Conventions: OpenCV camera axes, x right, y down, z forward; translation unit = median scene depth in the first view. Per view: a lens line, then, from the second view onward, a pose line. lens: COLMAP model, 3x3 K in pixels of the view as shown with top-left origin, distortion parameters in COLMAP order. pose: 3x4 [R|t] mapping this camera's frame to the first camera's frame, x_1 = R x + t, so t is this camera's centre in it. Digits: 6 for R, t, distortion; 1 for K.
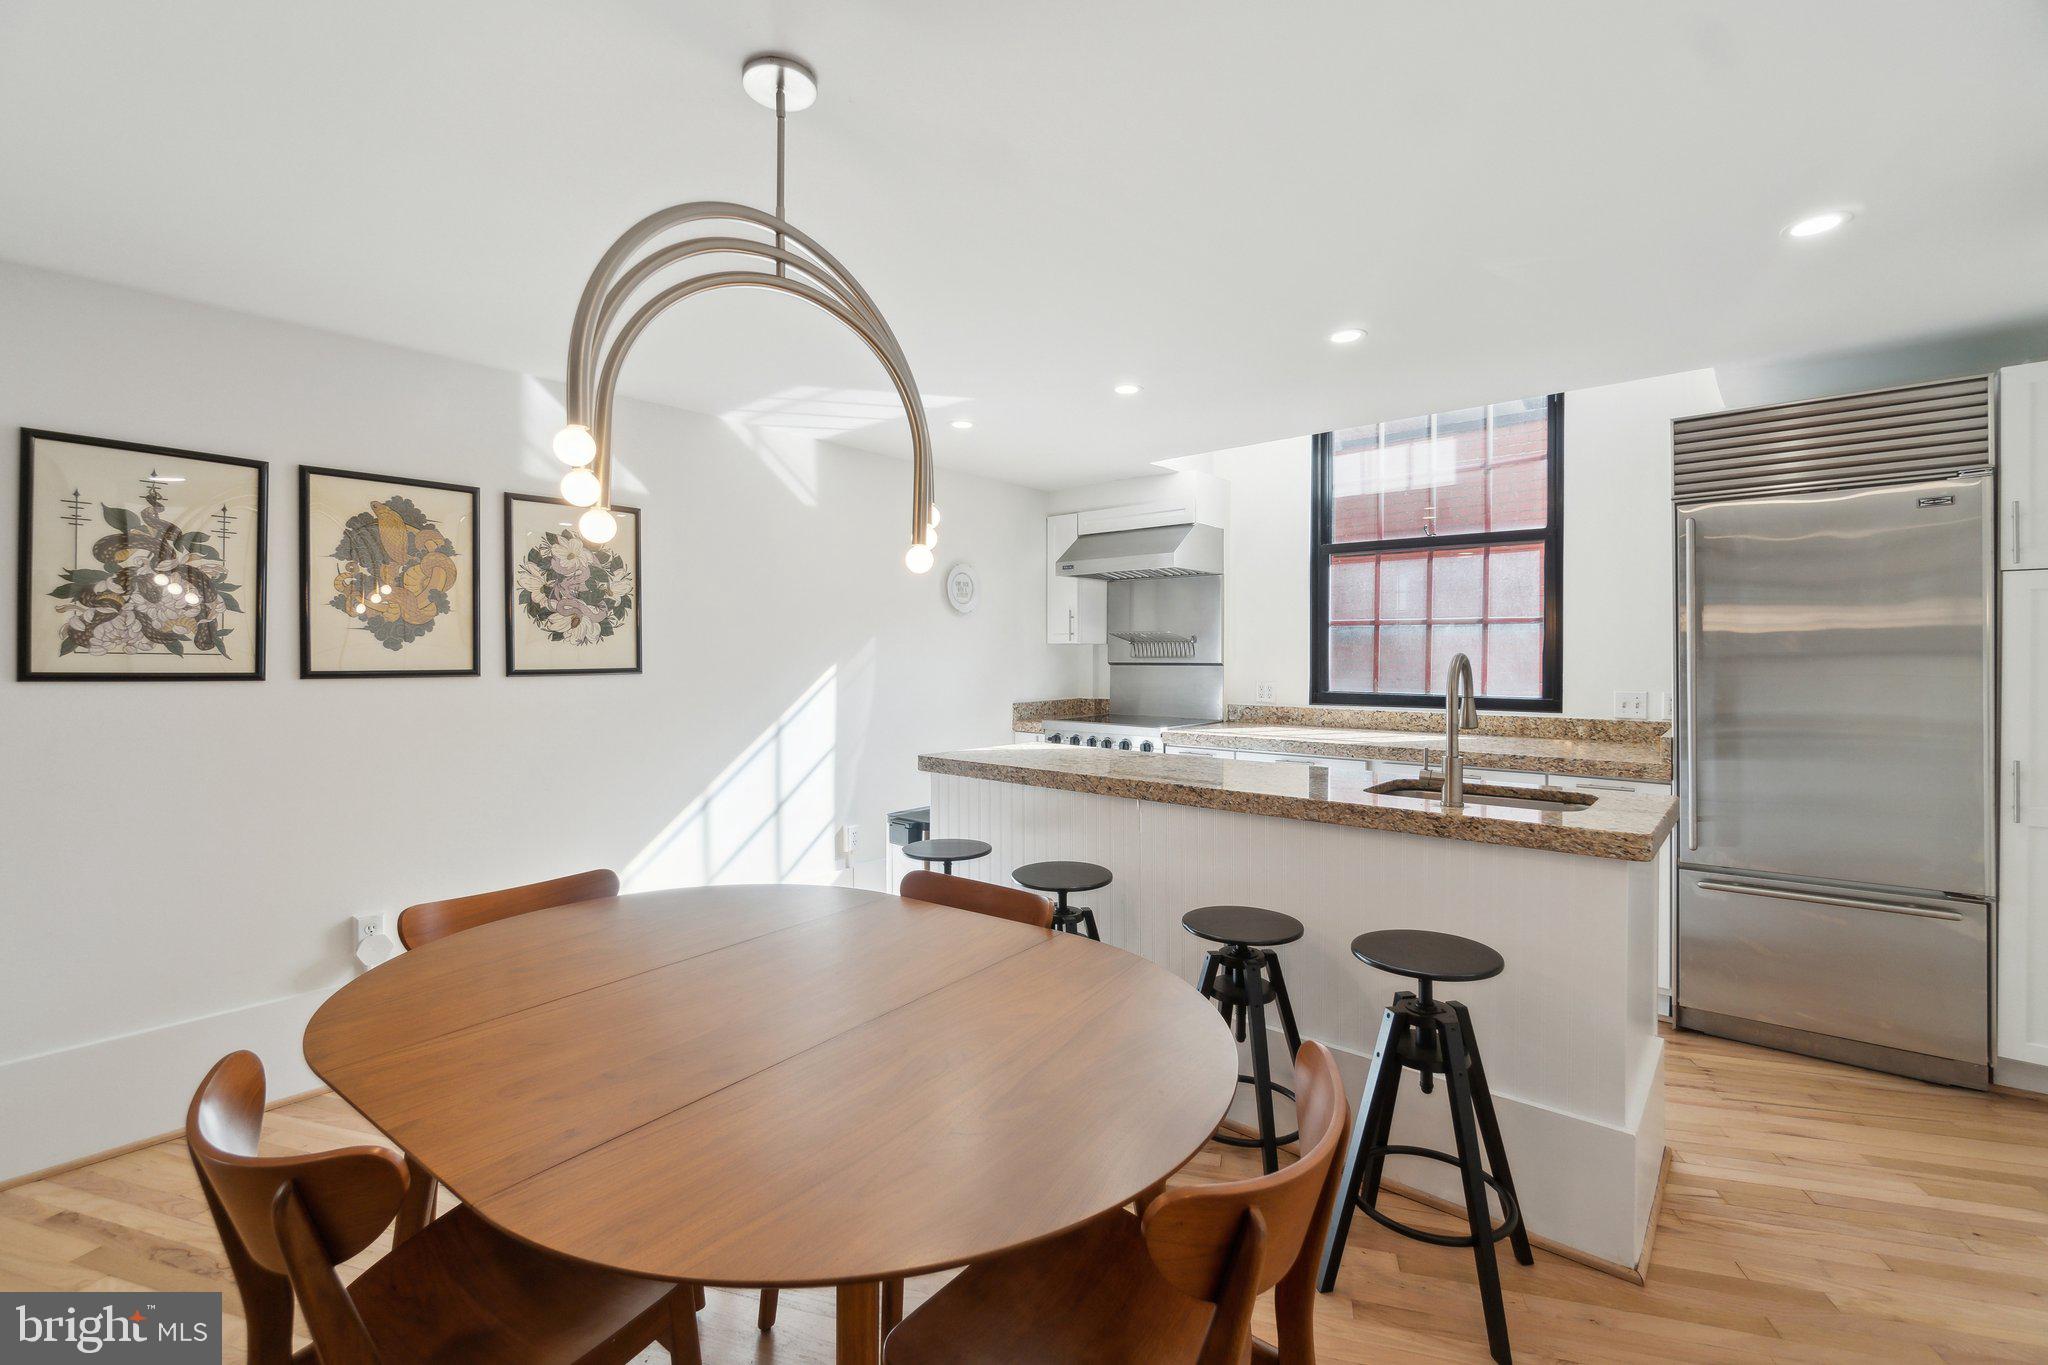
lens RADIAL K [[888.4, 0, 1024.4], [0, 888.4, 668.0], [0, 0, 1]] dist [-0.000964, 0.000348]
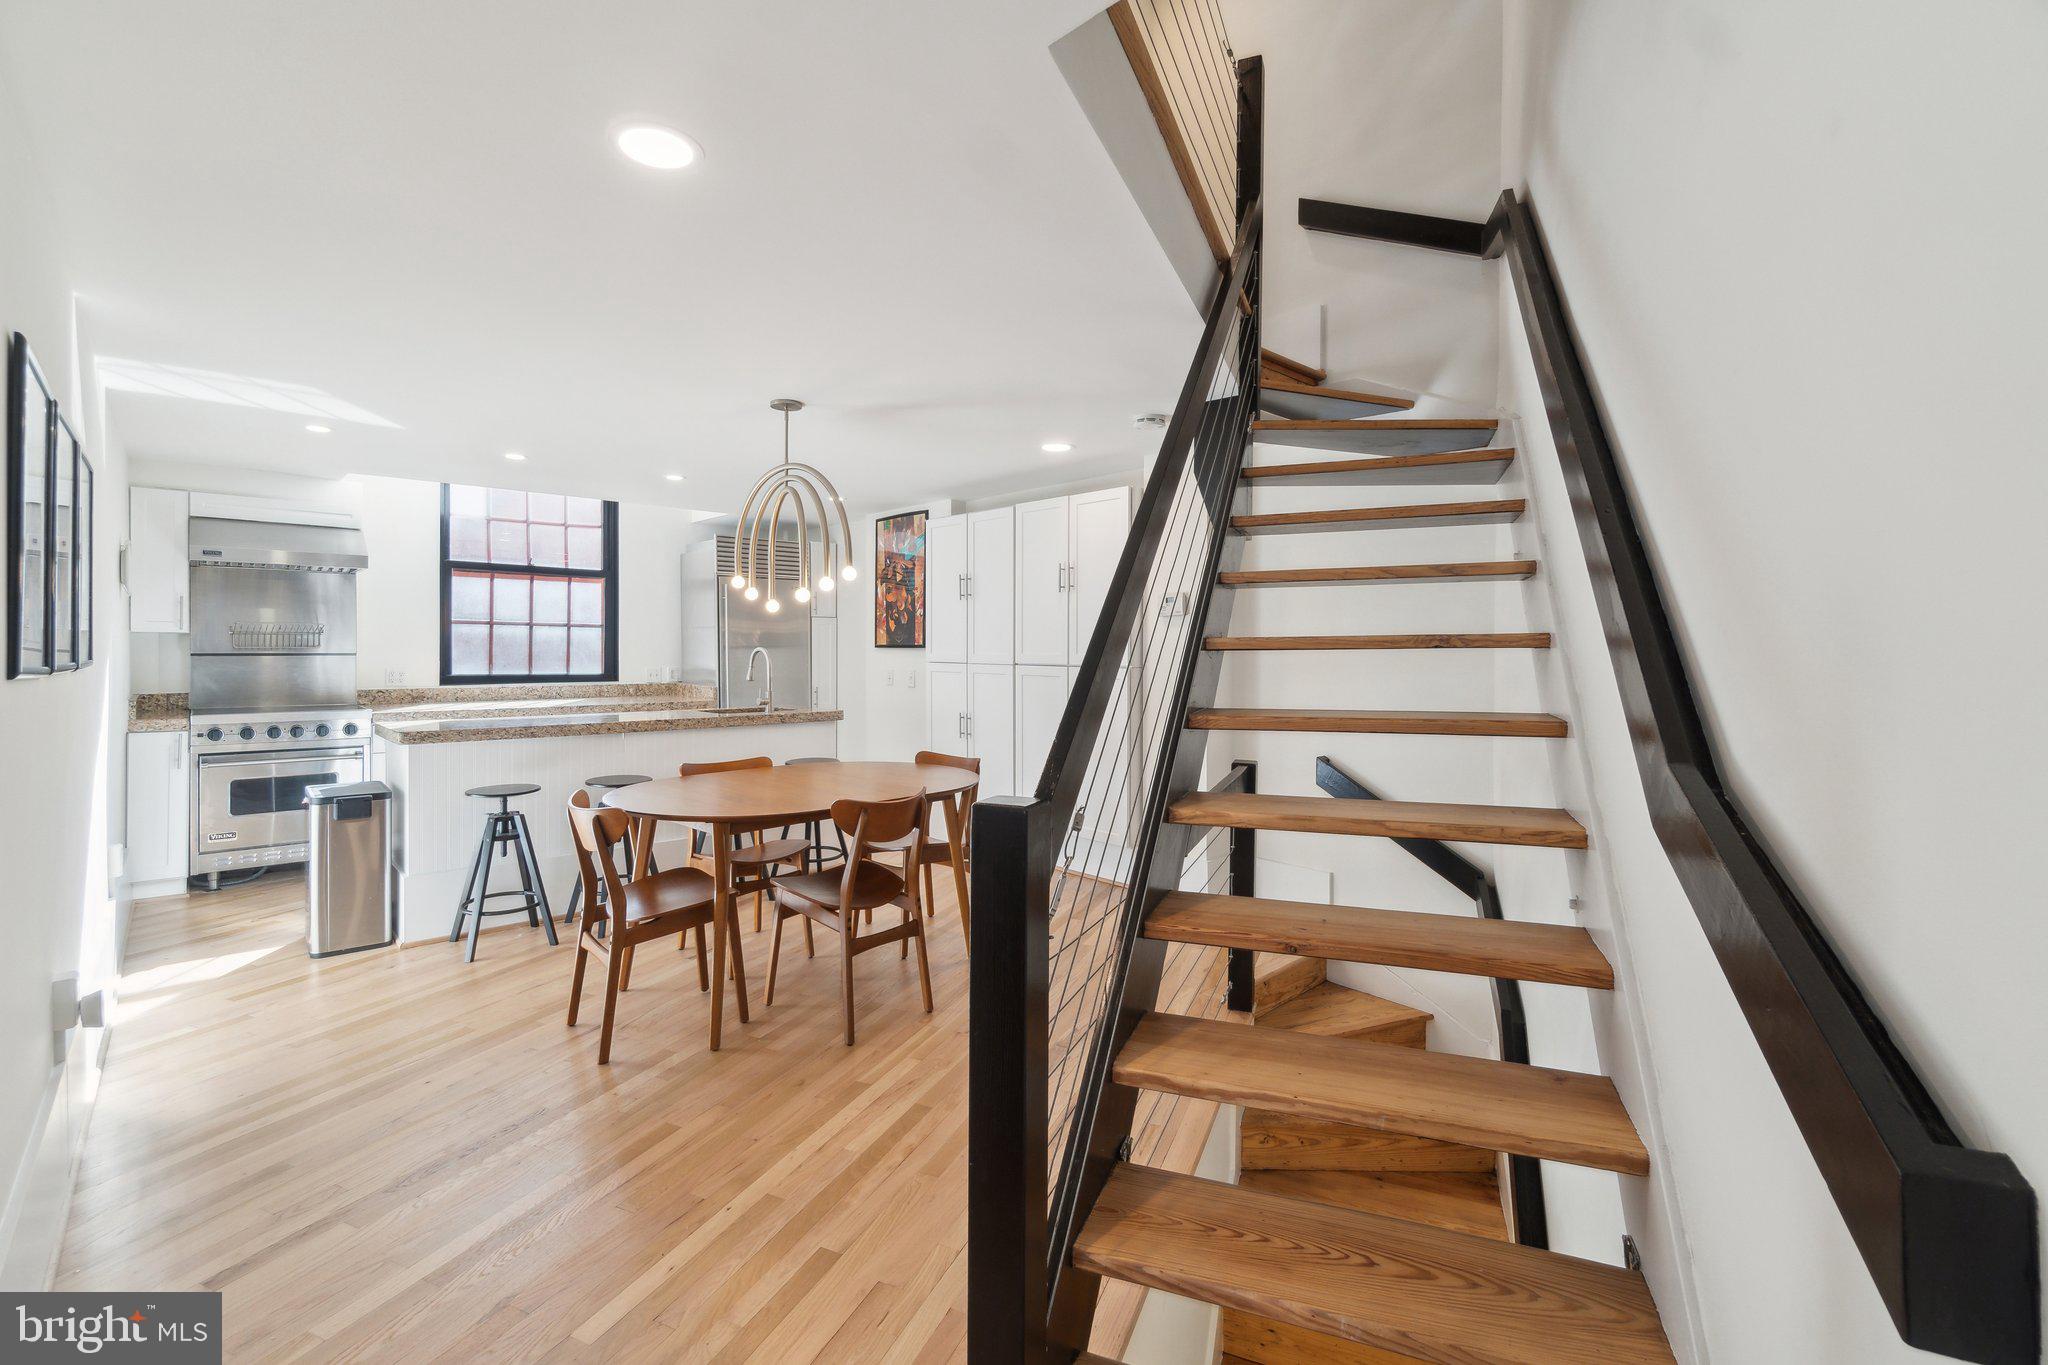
lens RADIAL K [[910.8, 0, 1019.5], [0, 910.8, 642.4], [0, 0, 1]] dist [0.000005, -0.000076]
pose [[0.121326, 0.005491, 0.992598, -1.006552], [0.009171, 0.999936, -0.006652, -0.004736], [-0.992570, 0.009910, 0.121268, 0.026704]]
